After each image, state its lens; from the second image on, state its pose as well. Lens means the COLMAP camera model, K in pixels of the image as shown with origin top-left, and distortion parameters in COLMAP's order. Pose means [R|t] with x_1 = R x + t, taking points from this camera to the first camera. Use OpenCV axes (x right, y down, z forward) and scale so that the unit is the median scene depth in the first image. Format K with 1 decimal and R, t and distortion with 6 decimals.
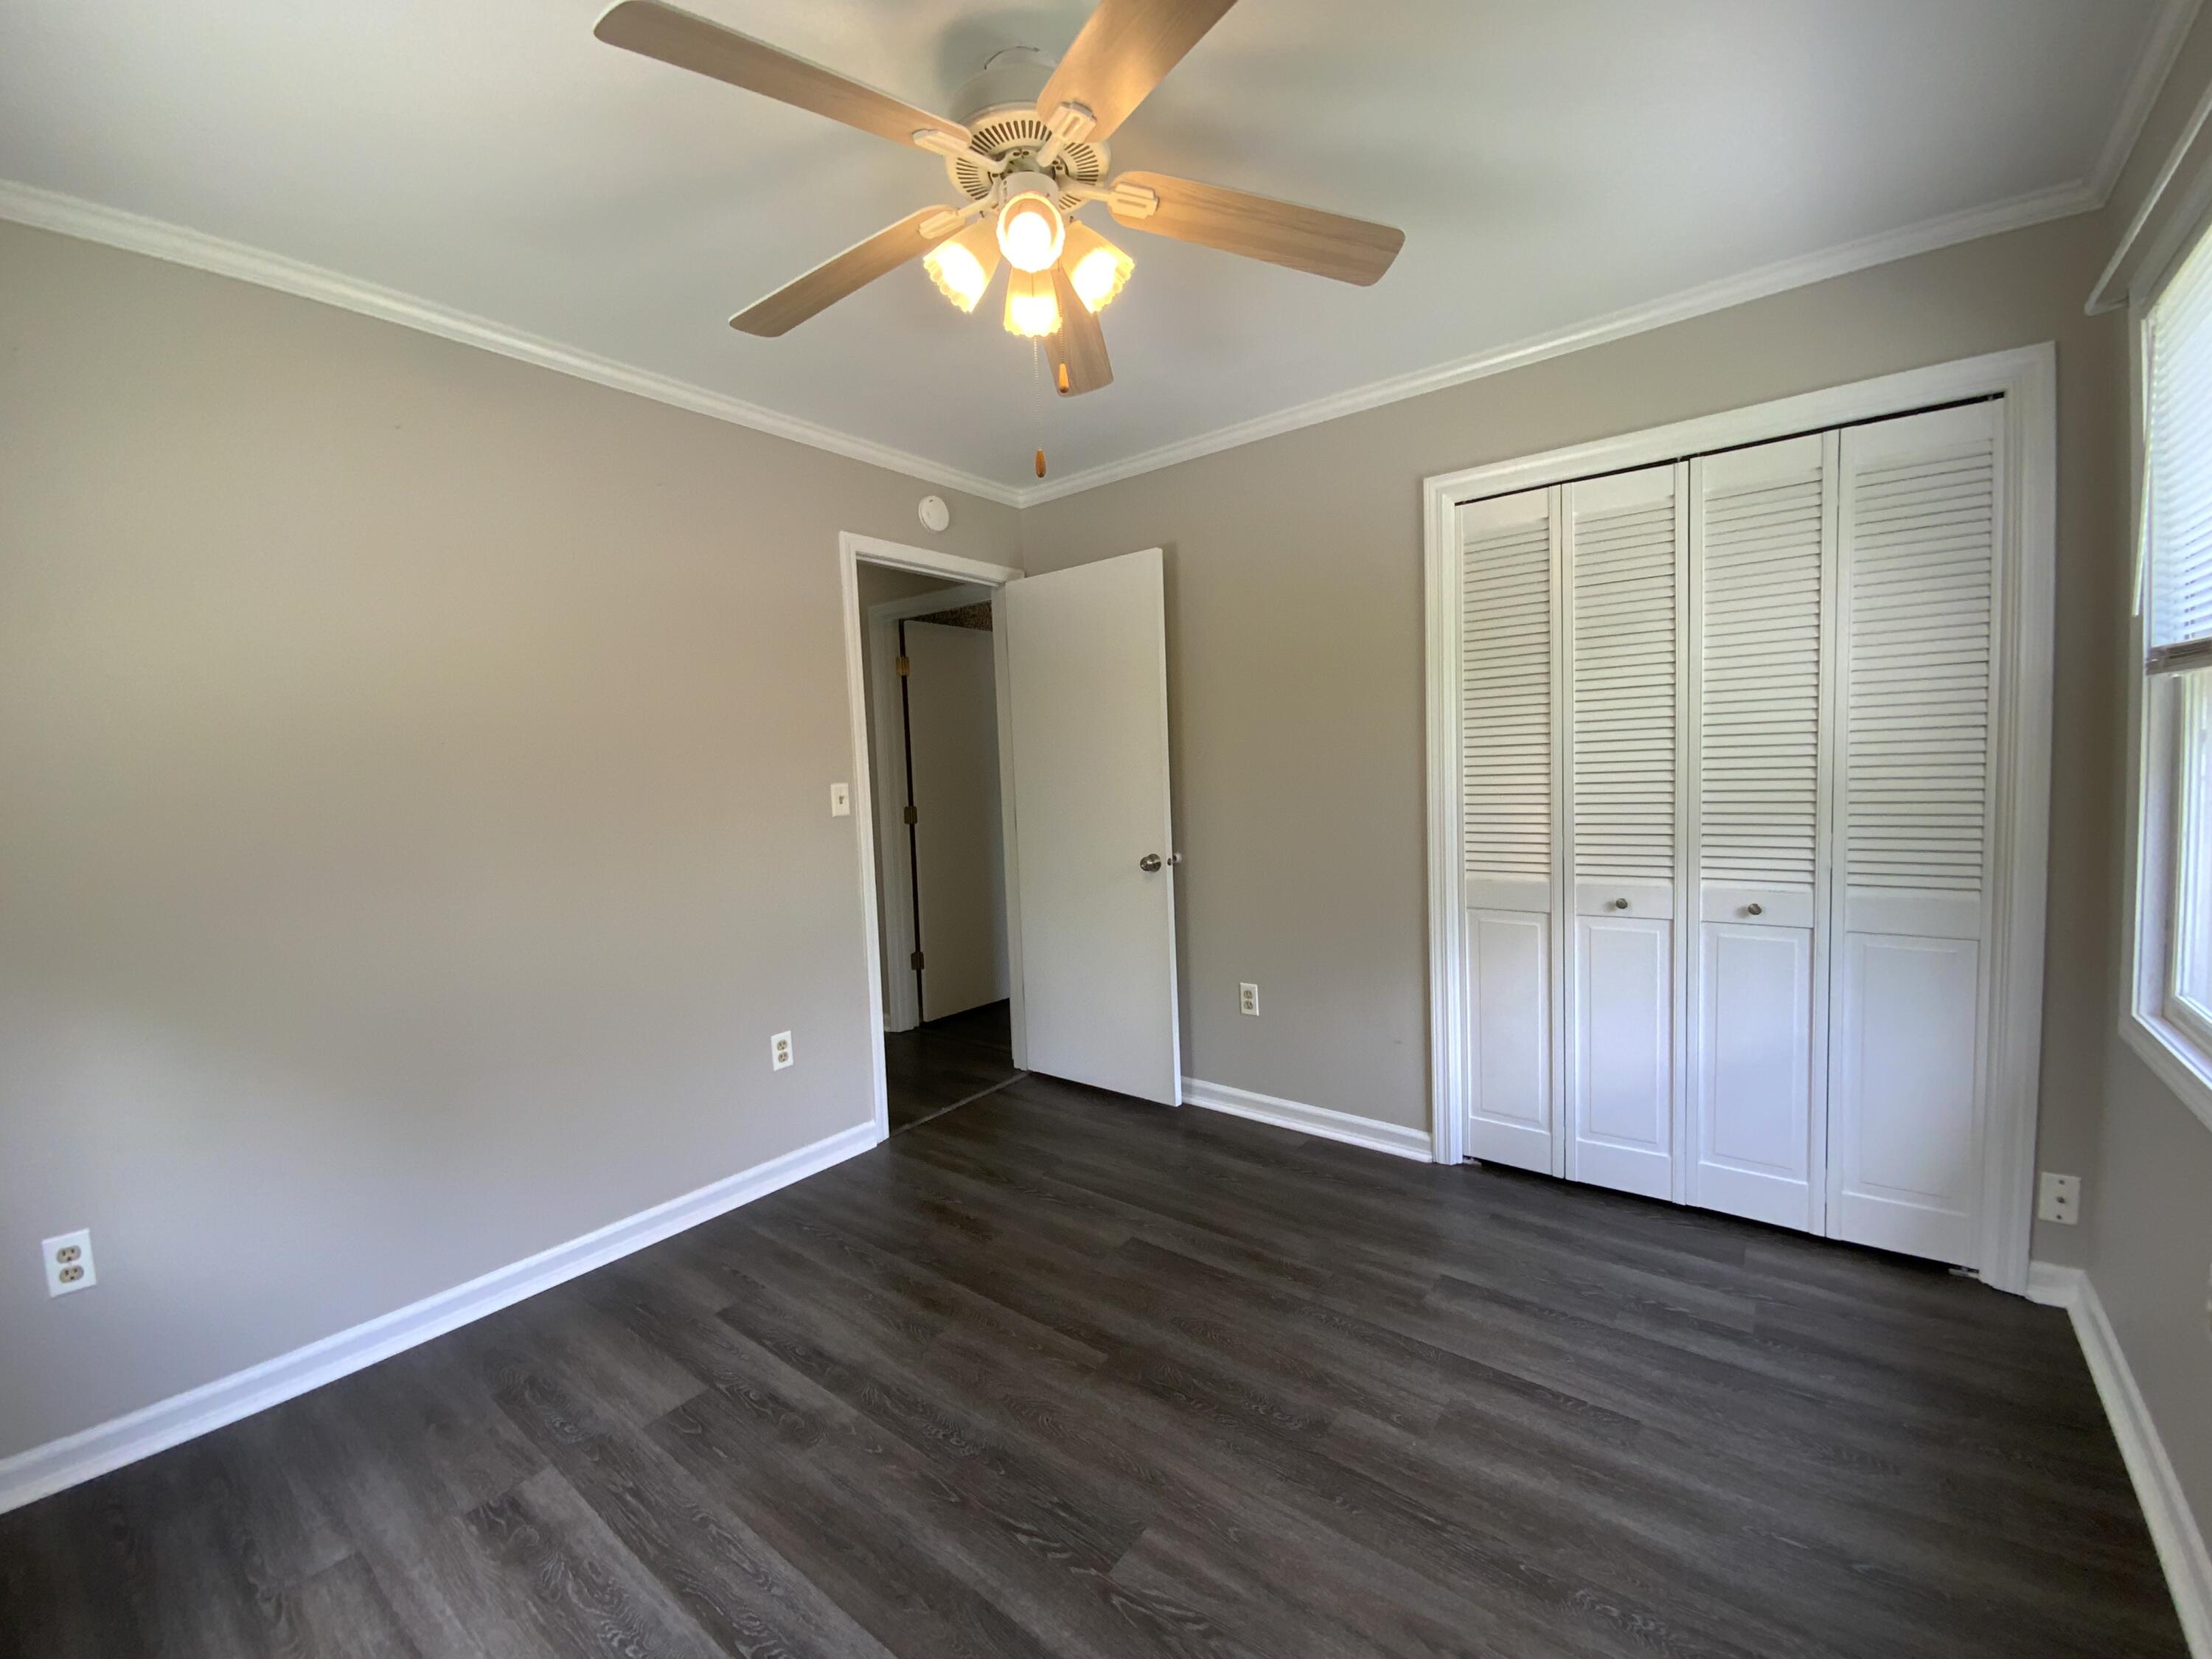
lens RADIAL K [[898.0, 0, 1109.3], [0, 898.0, 831.1], [0, 0, 1]] dist [0.009396, -0.000334]
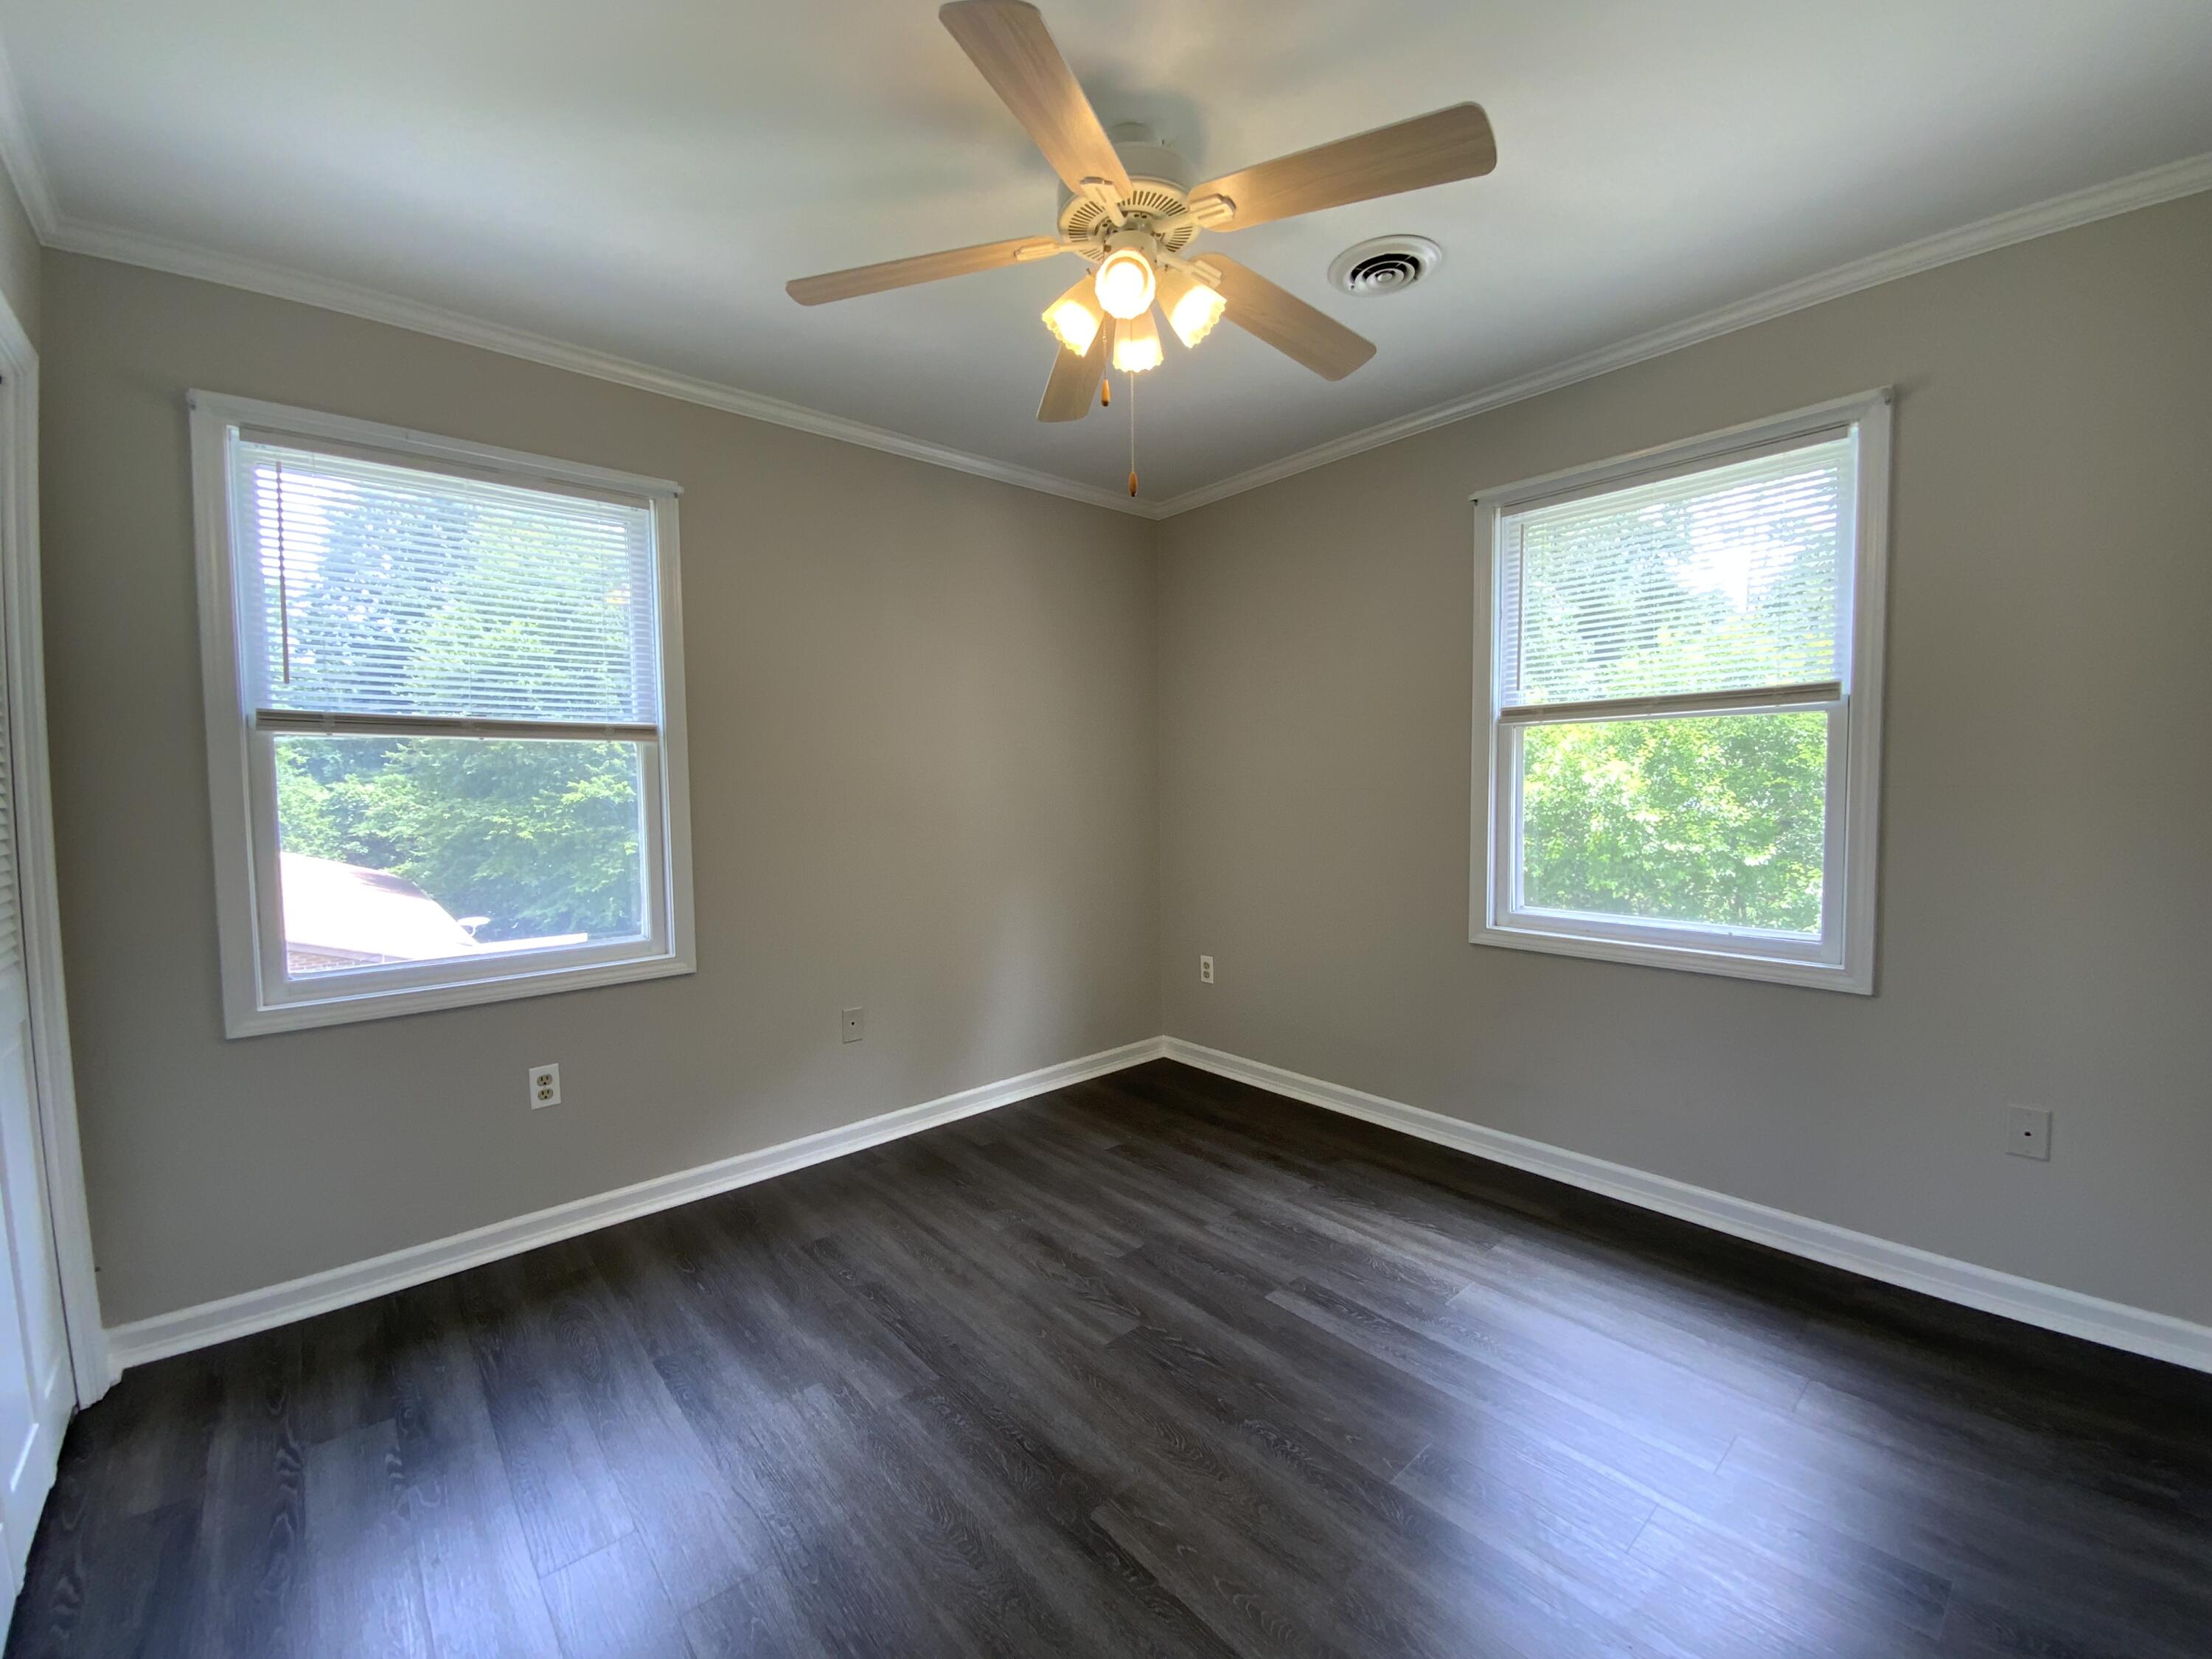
lens RADIAL K [[898.0, 0, 1109.3], [0, 898.0, 831.1], [0, 0, 1]] dist [0.009396, -0.000334]
pose [[-0.980844, 0.044093, 0.189739, -0.238629], [0.067186, 0.990851, 0.117052, -0.110169], [-0.182841, 0.127558, -0.974832, 2.123060]]
